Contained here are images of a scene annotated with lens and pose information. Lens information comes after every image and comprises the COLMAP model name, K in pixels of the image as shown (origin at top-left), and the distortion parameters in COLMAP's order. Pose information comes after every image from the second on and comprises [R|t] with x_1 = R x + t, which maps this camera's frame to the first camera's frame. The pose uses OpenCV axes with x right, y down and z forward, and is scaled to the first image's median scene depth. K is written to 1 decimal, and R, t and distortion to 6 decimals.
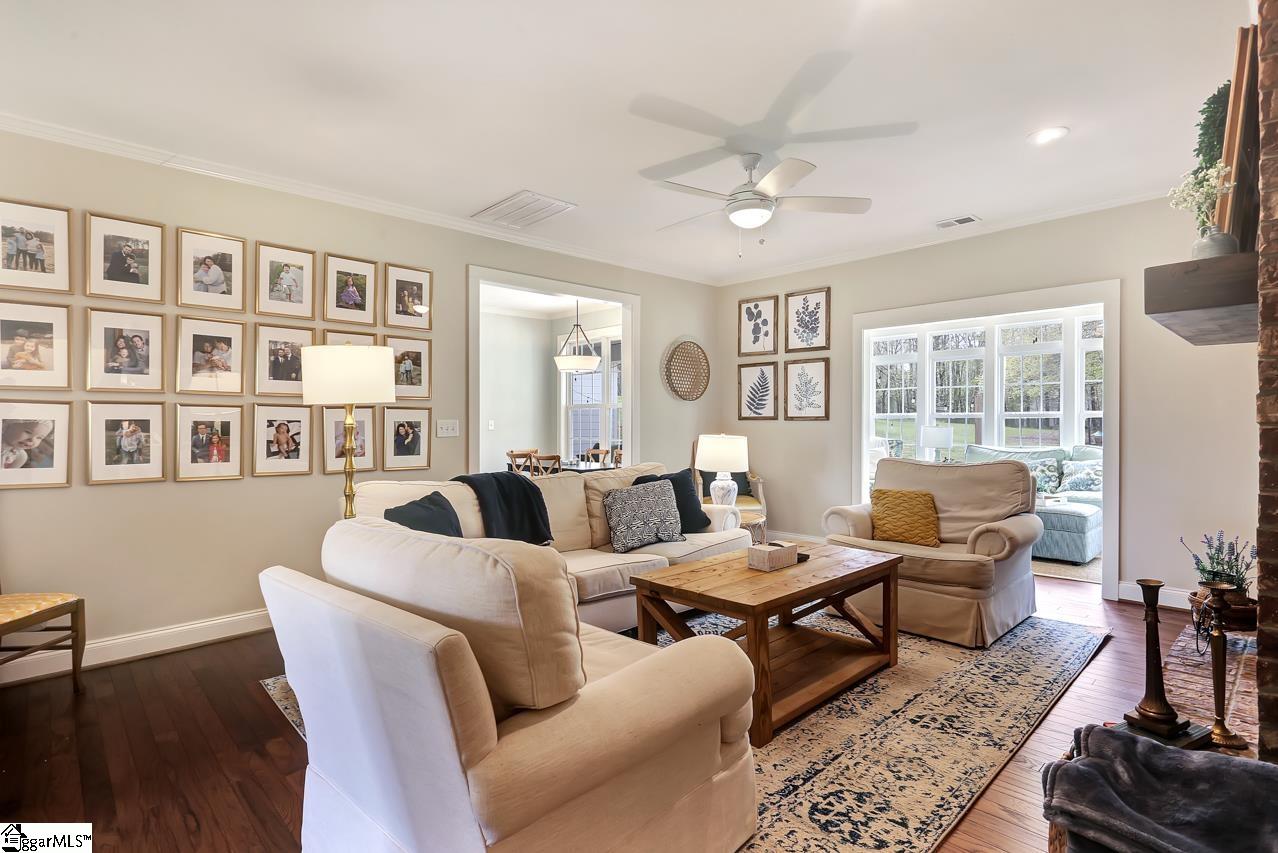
lens RADIAL K [[638.8, 0, 642.7], [0, 638.8, 422.7], [0, 0, 1]] dist [-0.002301, -0.002332]
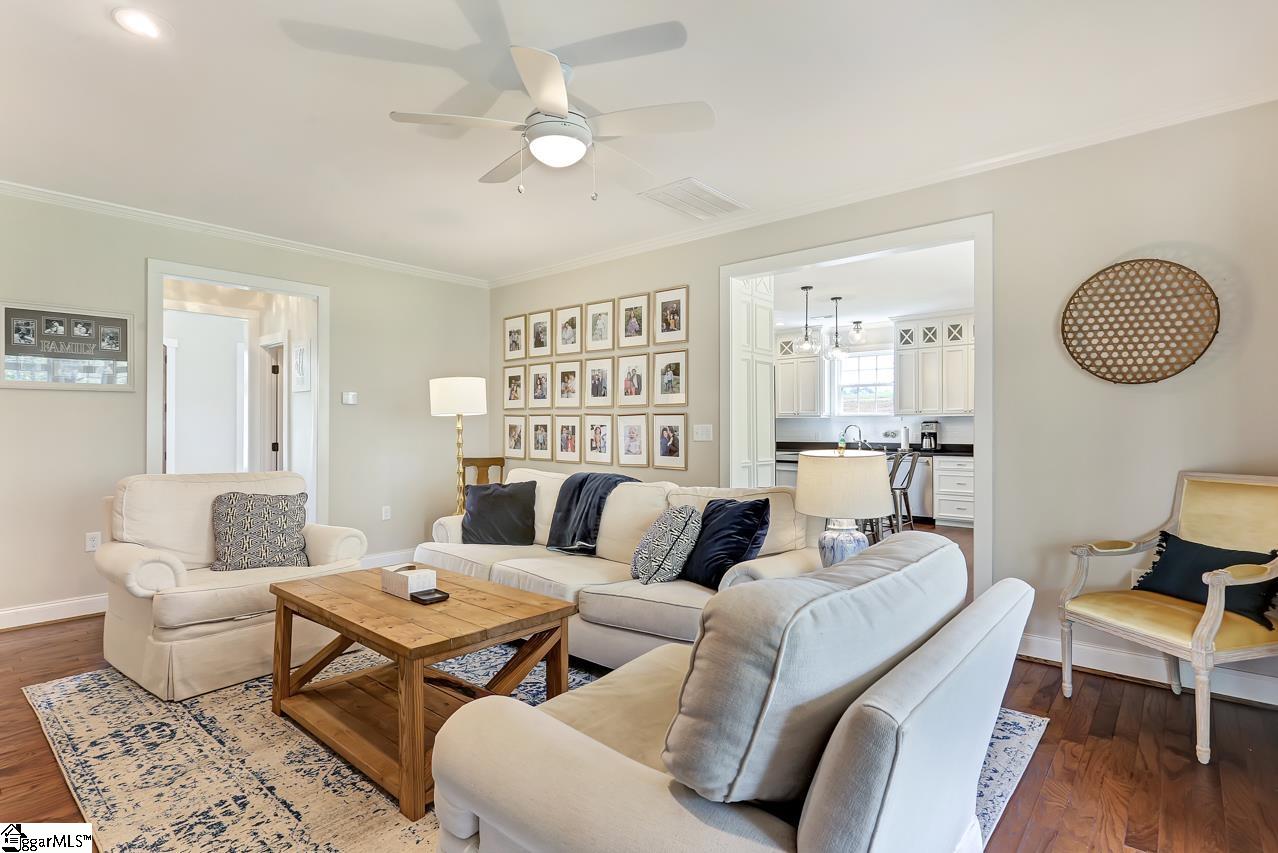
lens RADIAL K [[638.8, 0, 621.1], [0, 638.8, 420.6], [0, 0, 1]] dist [-0.002301, -0.002332]
pose [[0.069359, -0.007946, -0.997560, 0.936017], [-0.004848, 0.999954, -0.008303, -0.002486], [0.997580, 0.005412, 0.069317, 1.053811]]
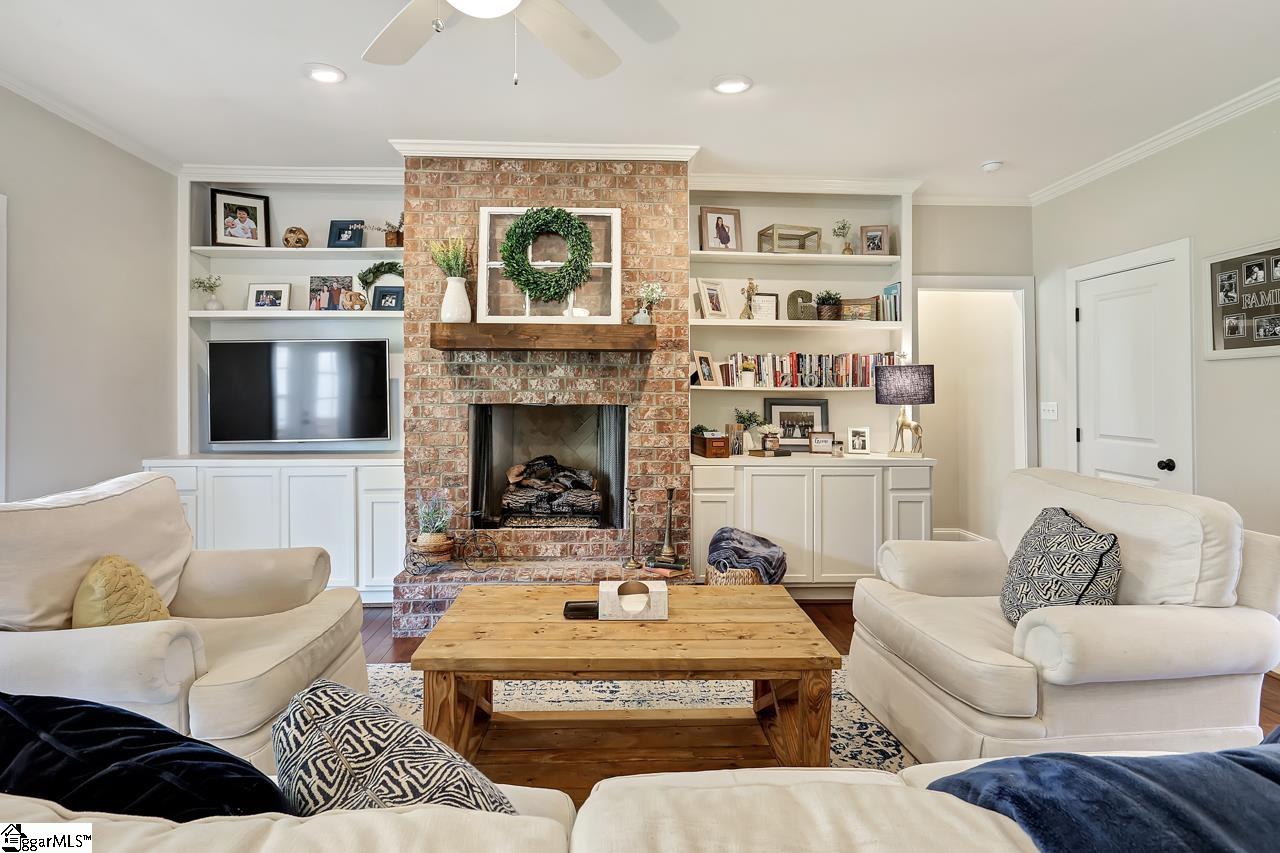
lens RADIAL K [[667.6, 0, 638.4], [0, 667.6, 386.2], [0, 0, 1]] dist [-0.007546, -0.000135]
pose [[-0.752747, 0.013311, 0.658175, -0.251930], [0.006986, 0.999901, -0.012232, -0.018454], [-0.658273, -0.004609, -0.752765, 1.339549]]
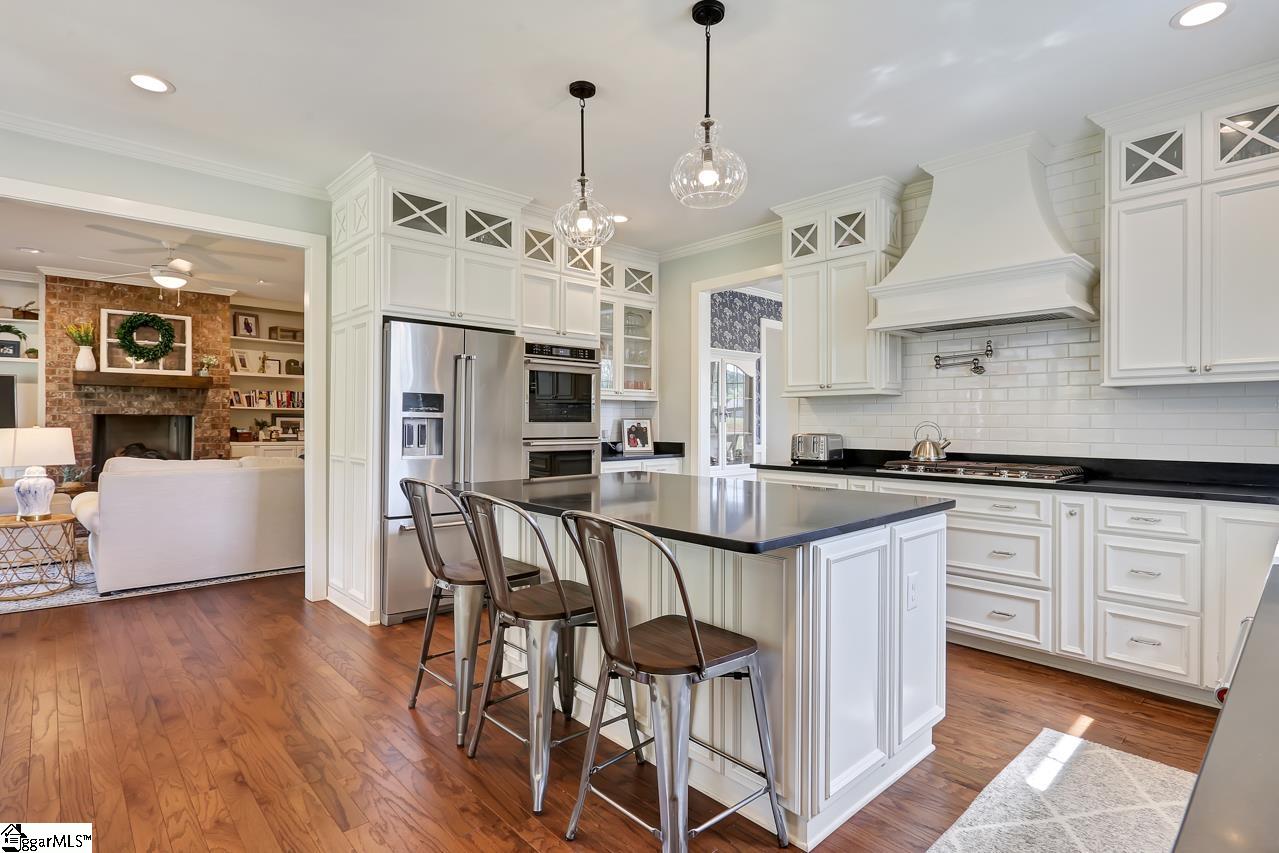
lens RADIAL K [[639.3, 0, 631.1], [0, 639.3, 416.1], [0, 0, 1]] dist [-0.002301, -0.002332]
pose [[-0.999622, 0.000814, 0.027475, -1.024235], [0.000793, 0.999999, -0.000789, 0.004191], [-0.027475, -0.000767, -0.999622, 2.606802]]
